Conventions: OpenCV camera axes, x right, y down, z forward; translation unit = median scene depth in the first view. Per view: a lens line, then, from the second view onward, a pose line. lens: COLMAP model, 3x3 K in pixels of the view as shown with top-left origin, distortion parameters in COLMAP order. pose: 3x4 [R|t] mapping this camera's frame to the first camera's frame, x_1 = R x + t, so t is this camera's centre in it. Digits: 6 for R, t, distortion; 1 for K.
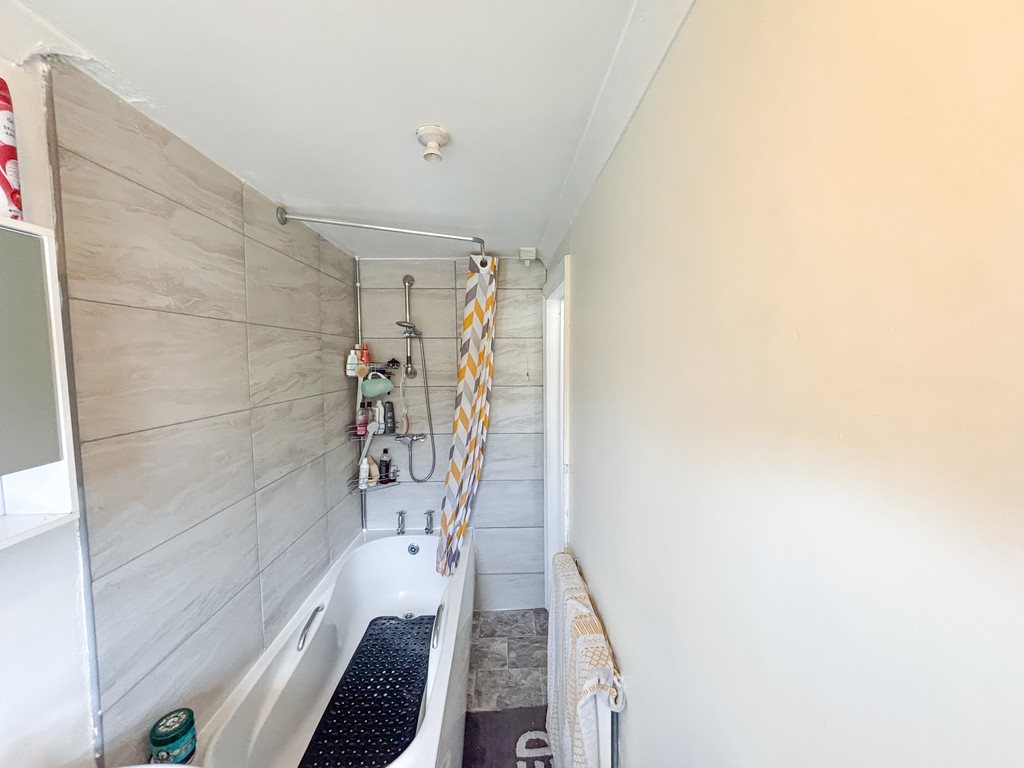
lens RADIAL K [[412.1, 0, 512.4], [0, 412.1, 383.8], [0, 0, 1]] dist [0.007348, -0.001333]
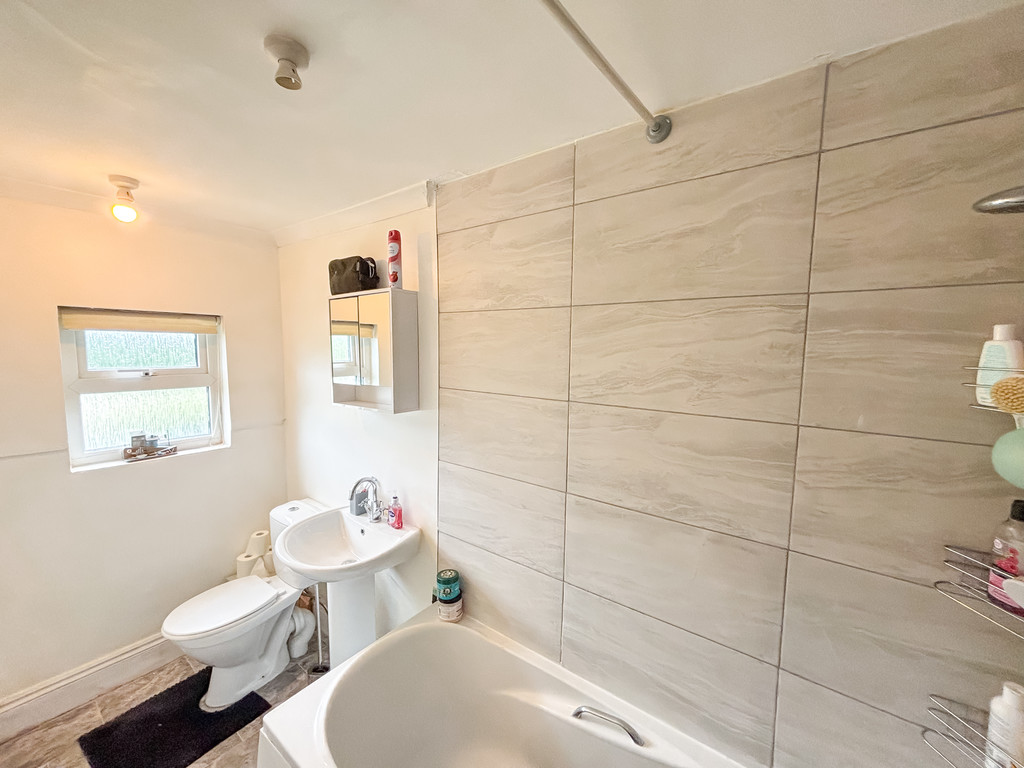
lens RADIAL K [[412.1, 0, 515.2], [0, 412.1, 380.3], [0, 0, 1]] dist [0.007348, -0.001333]
pose [[-0.623145, 0.071839, -0.778800, 0.141216], [-0.053863, 0.989466, 0.134369, -0.102042], [0.780250, 0.125680, -0.612711, 1.480613]]
